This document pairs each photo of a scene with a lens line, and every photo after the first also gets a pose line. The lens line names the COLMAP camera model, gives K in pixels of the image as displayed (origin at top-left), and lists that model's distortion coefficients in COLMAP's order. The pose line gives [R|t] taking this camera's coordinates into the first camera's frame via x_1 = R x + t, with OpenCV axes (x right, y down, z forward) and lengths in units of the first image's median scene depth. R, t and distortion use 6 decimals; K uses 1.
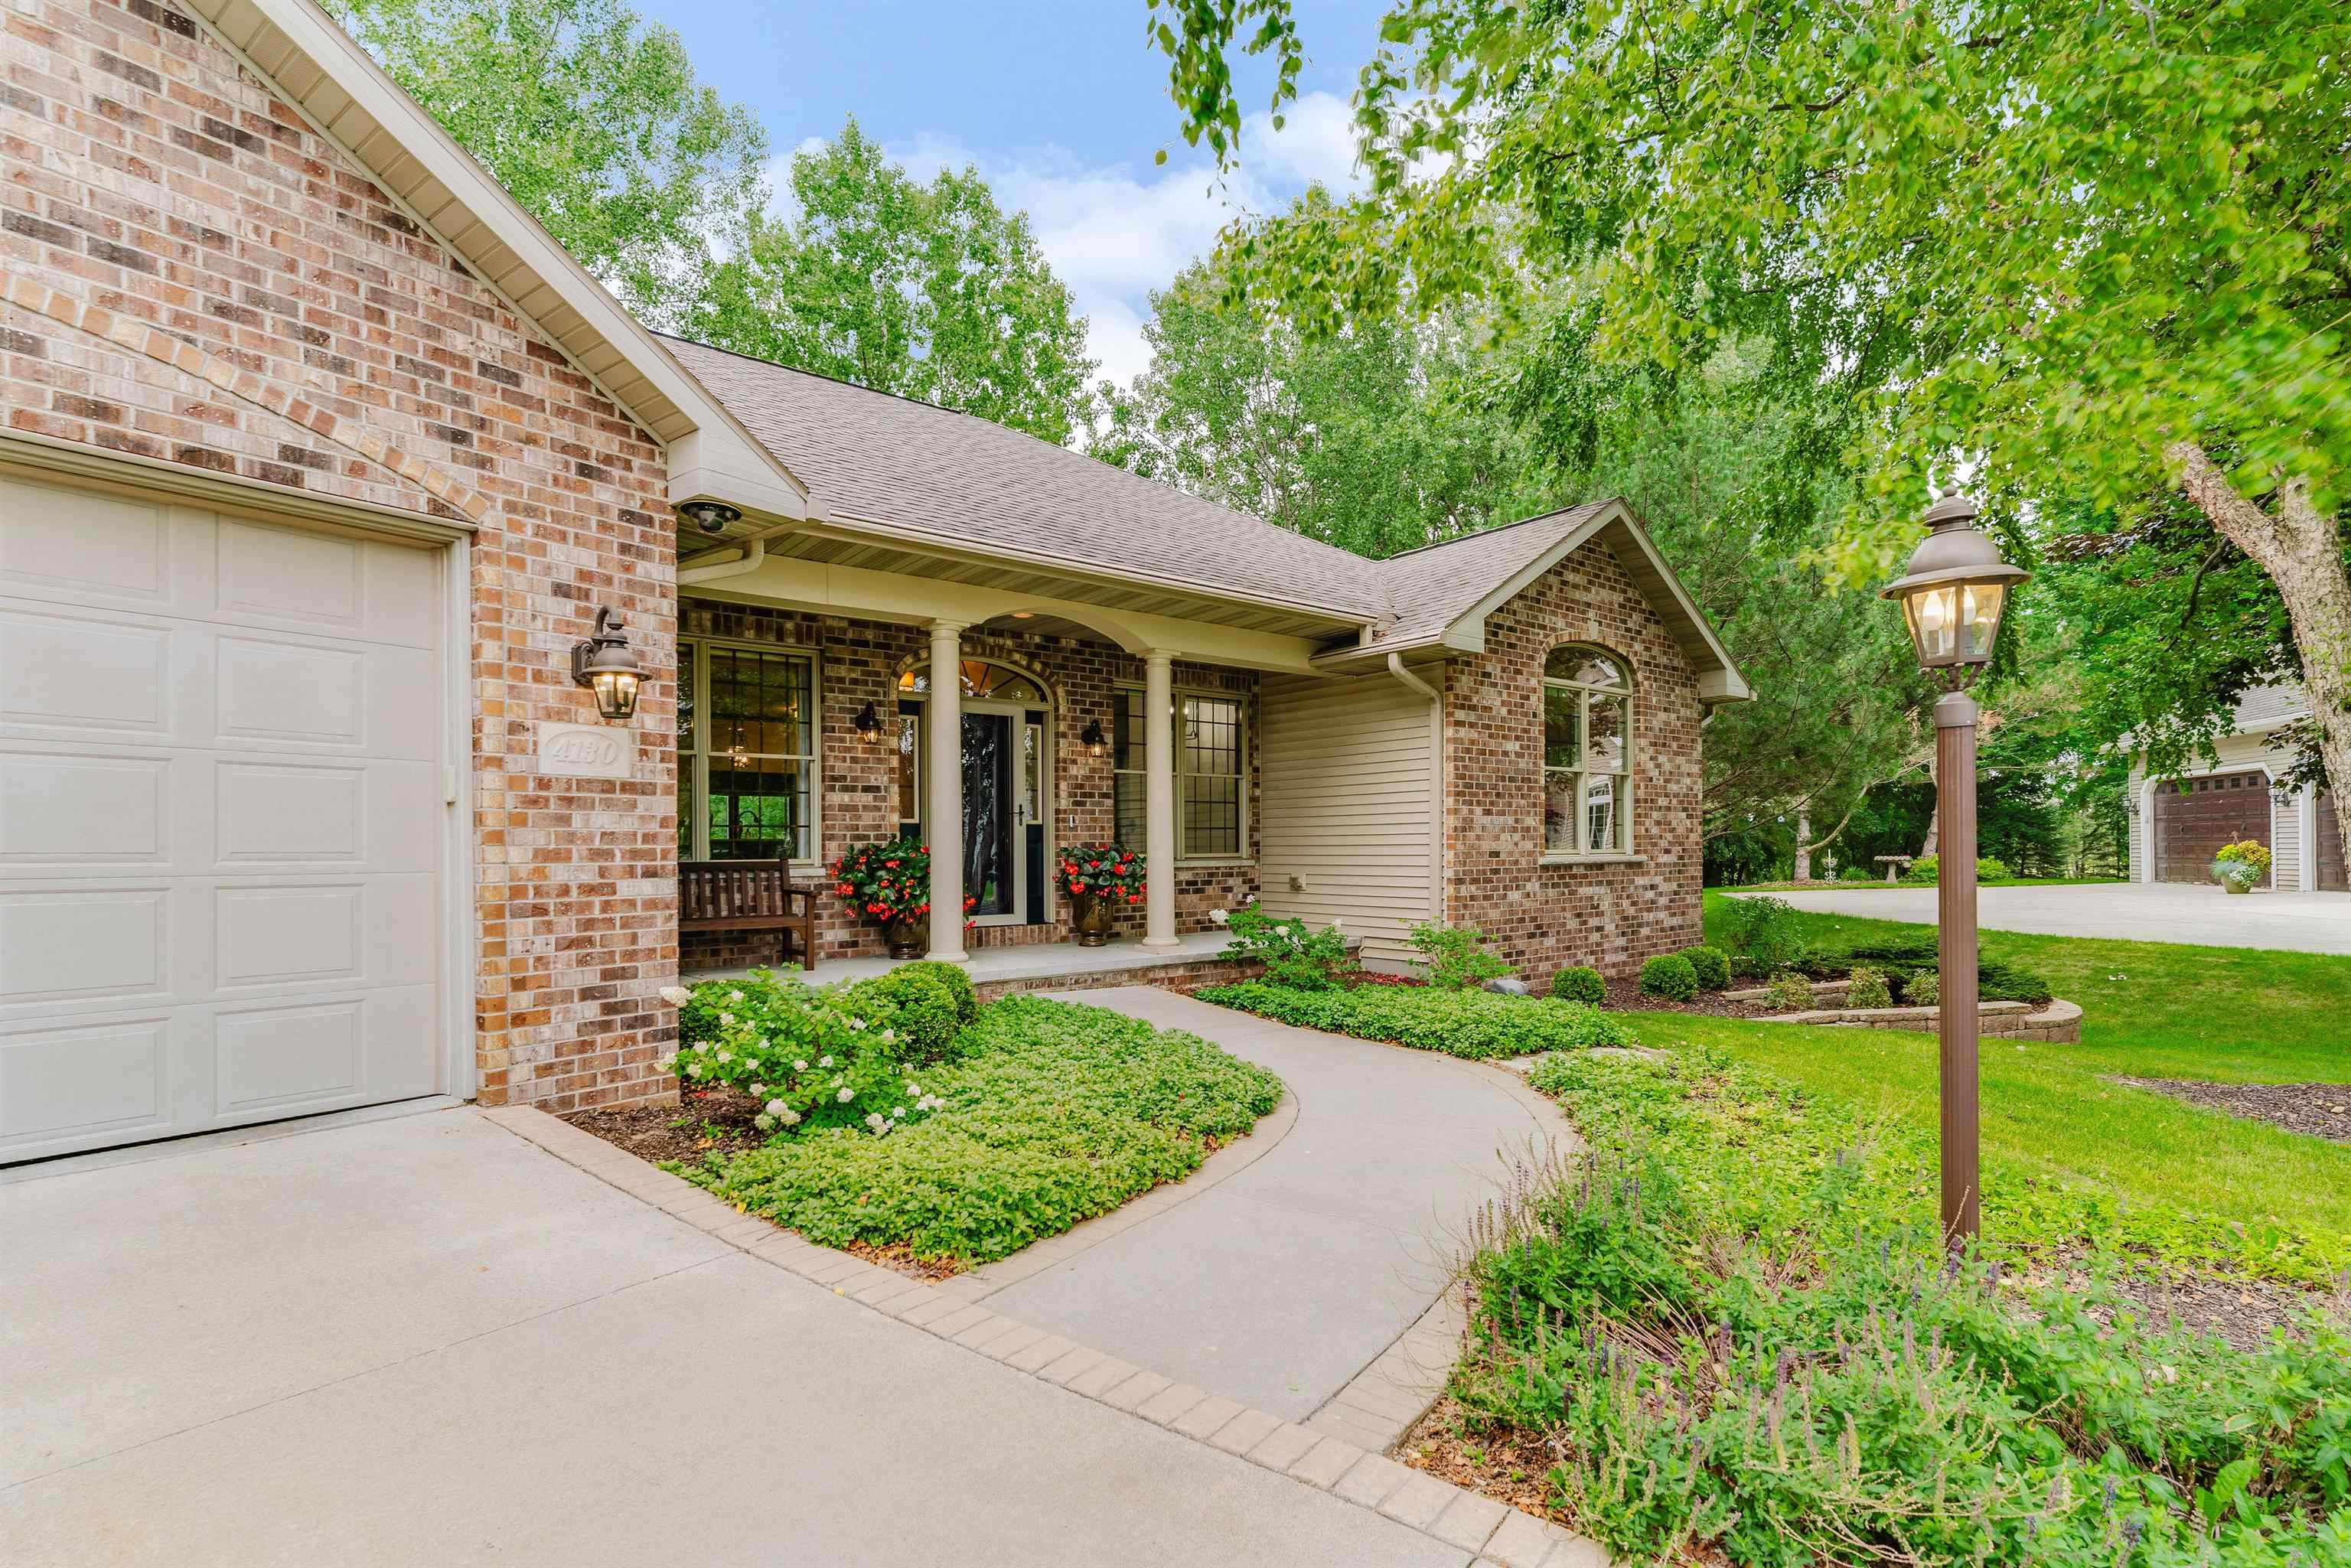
lens RADIAL K [[1094.4, 0, 1175.4], [0, 1094.4, 843.9], [0, 0, 1]] dist [-0.000141, -0.000009]
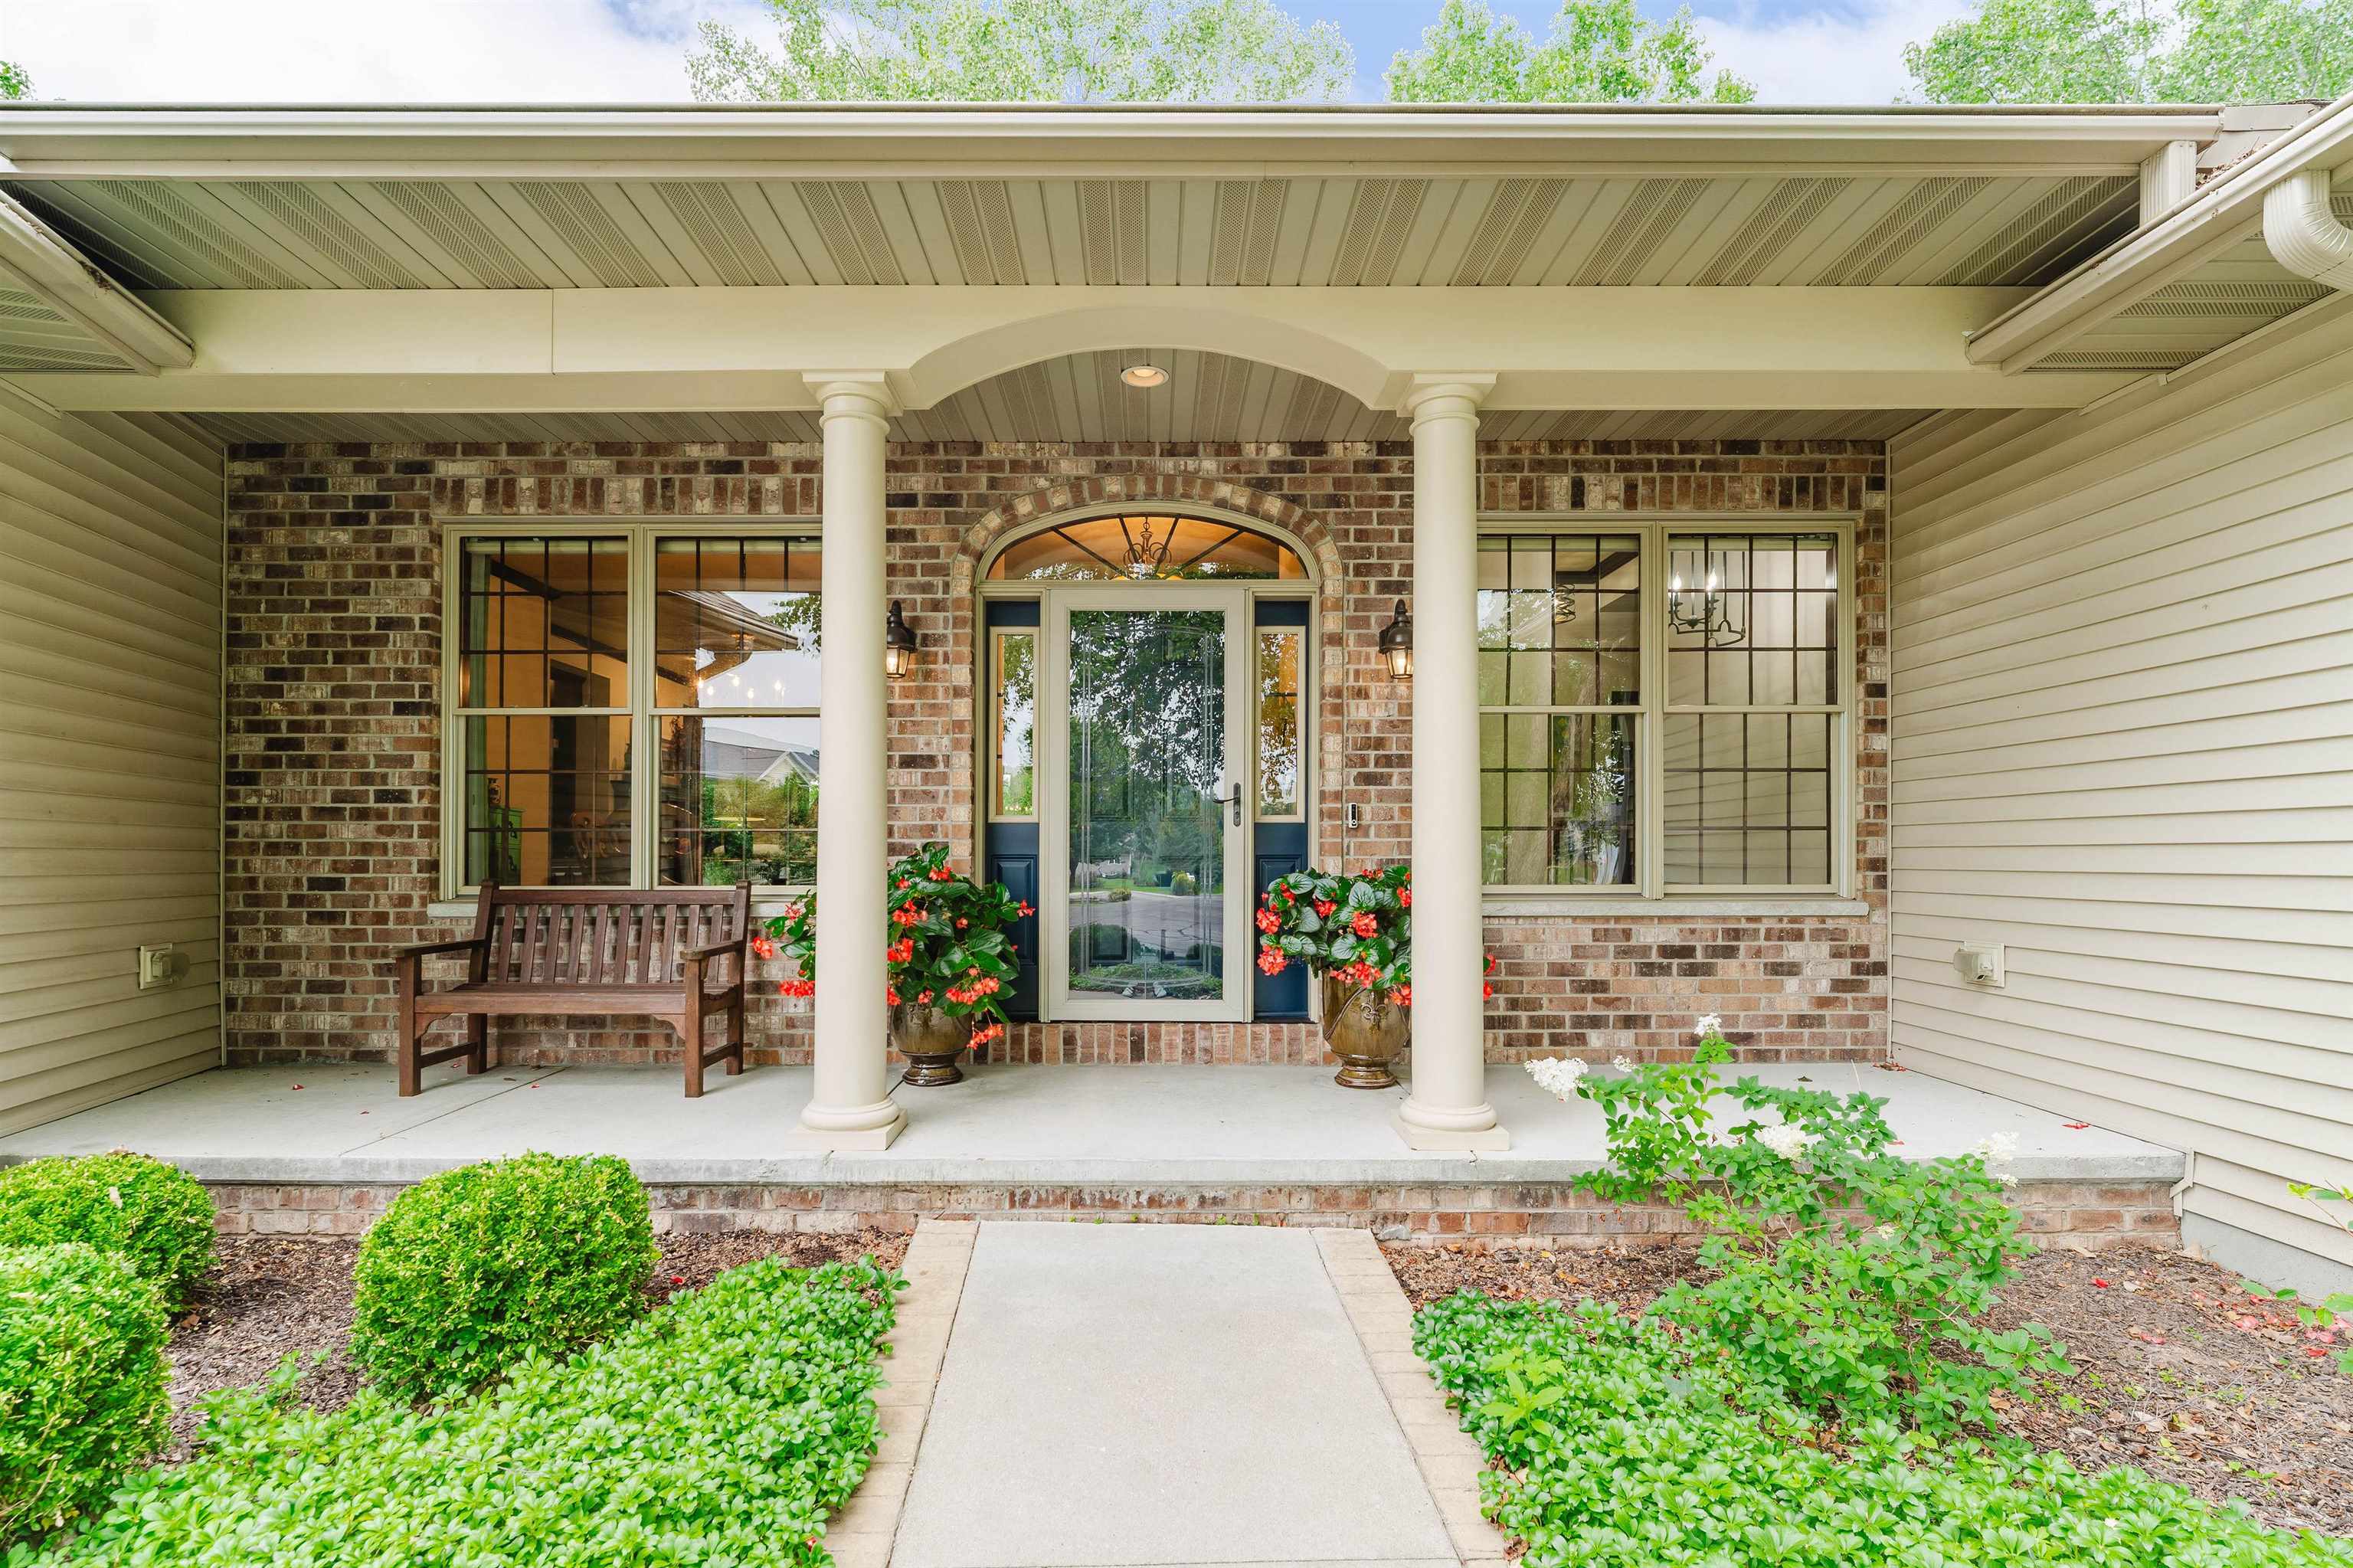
lens RADIAL K [[1077.3, 0, 1168.2], [0, 1077.3, 845.1], [0, 0, 1]] dist [0.000852, -0.000332]
pose [[0.777750, 0.000932, -0.628573, 0.142679], [-0.003433, 0.999990, -0.002765, -0.006233], [0.628565, 0.004309, 0.777745, 0.581660]]
